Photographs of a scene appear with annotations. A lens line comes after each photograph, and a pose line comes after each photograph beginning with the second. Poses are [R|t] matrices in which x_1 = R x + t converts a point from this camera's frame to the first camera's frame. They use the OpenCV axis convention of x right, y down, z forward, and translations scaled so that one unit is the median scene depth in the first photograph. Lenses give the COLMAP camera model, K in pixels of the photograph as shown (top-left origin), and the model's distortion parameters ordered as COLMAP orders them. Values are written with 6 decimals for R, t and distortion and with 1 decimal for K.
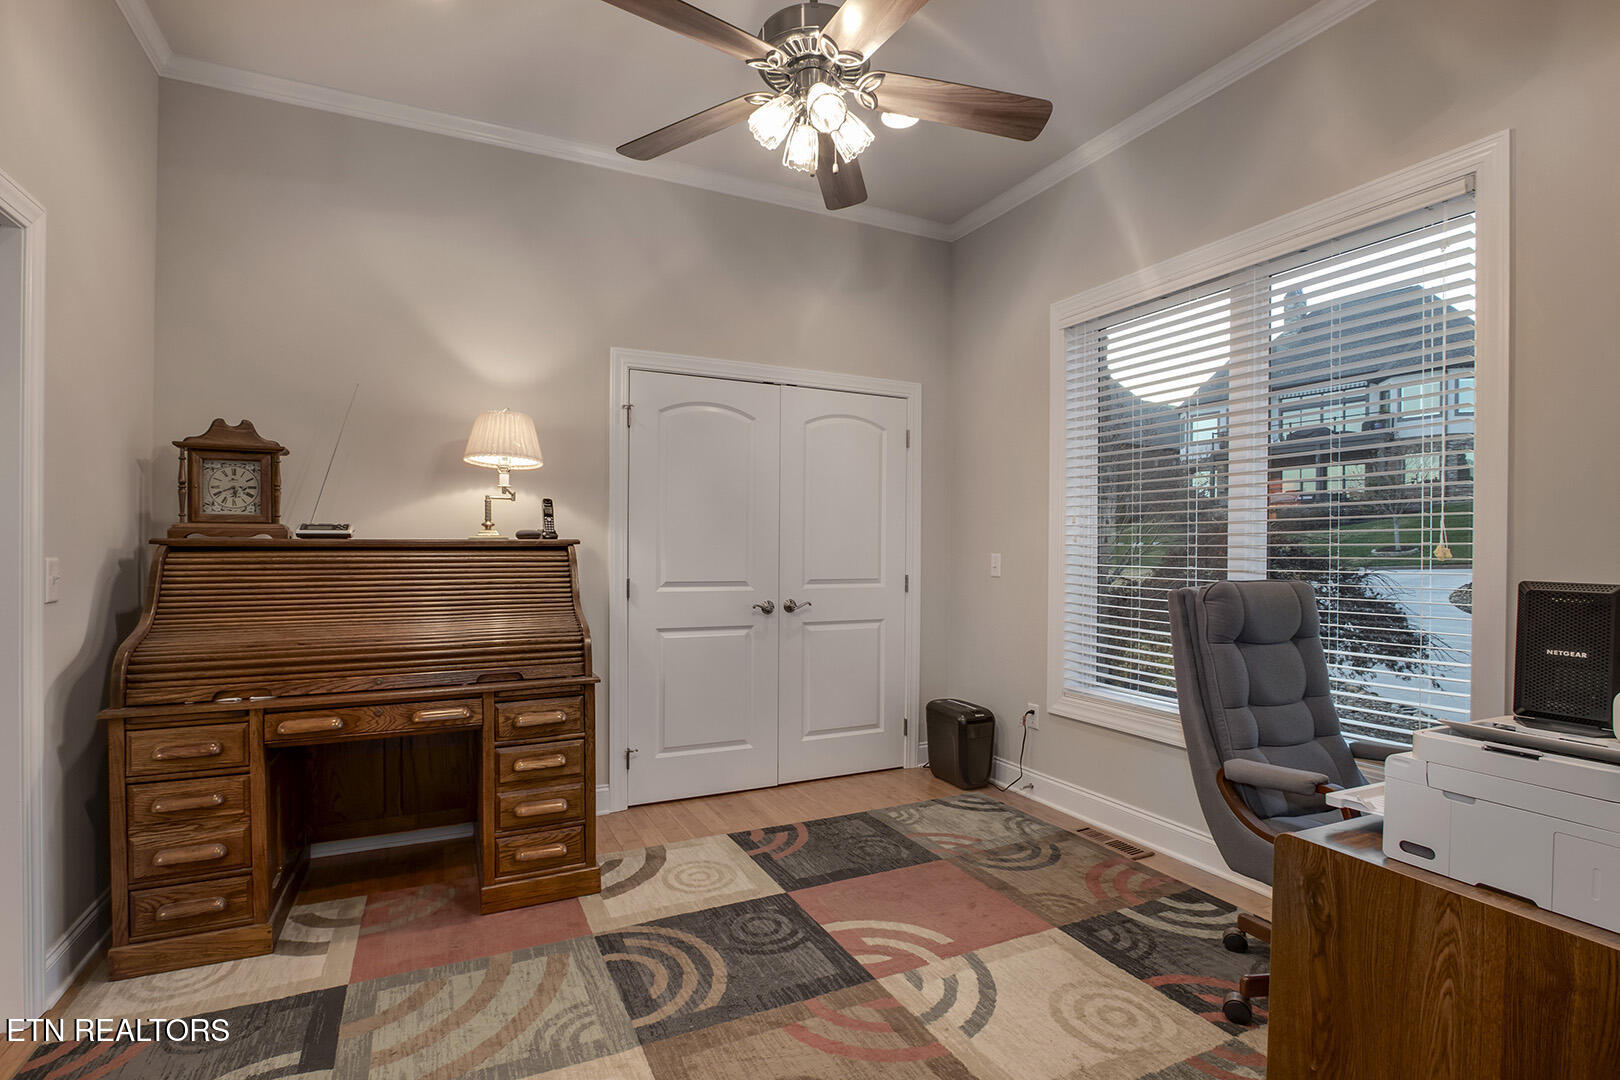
lens RADIAL K [[759.3, 0, 810.6], [0, 759.3, 552.6], [0, 0, 1]] dist [-0.021867, 0.002054]
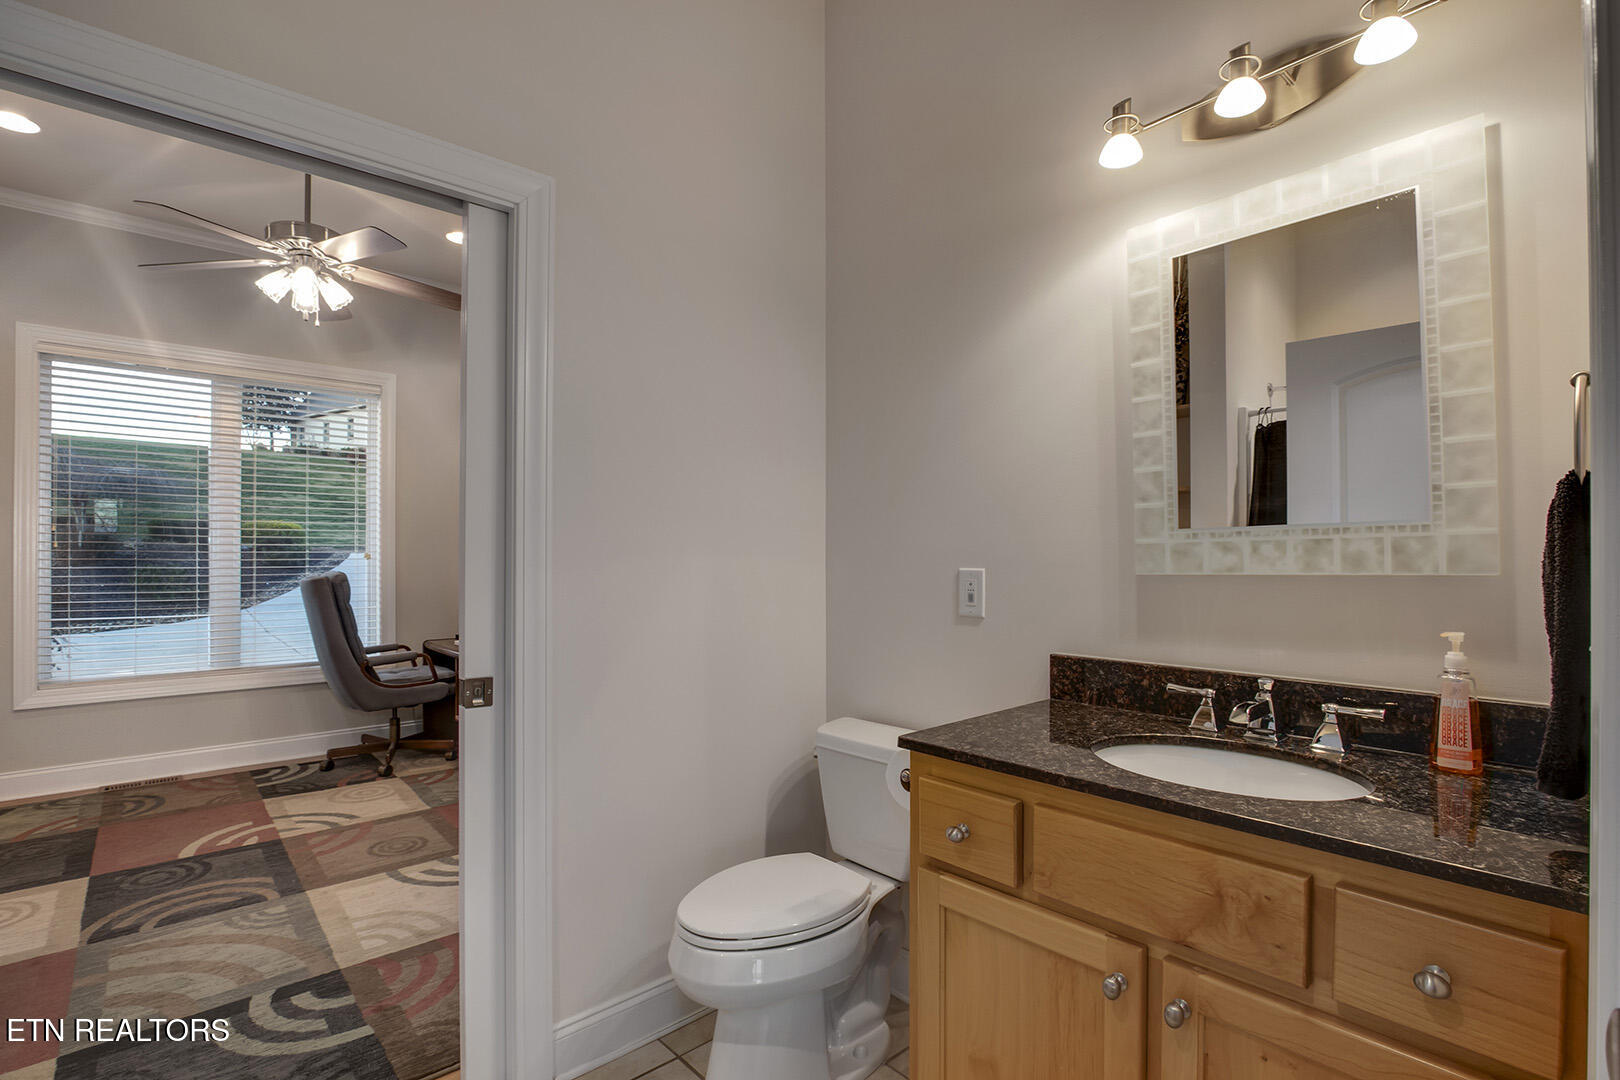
lens RADIAL K [[759.3, 0, 810.6], [0, 759.3, 552.6], [0, 0, 1]] dist [-0.021867, 0.002054]
pose [[-0.279787, 0.002088, 0.960060, -1.552372], [0.000828, 0.999998, -0.001934, -0.006814], [-0.960062, 0.000254, -0.279788, 0.368274]]
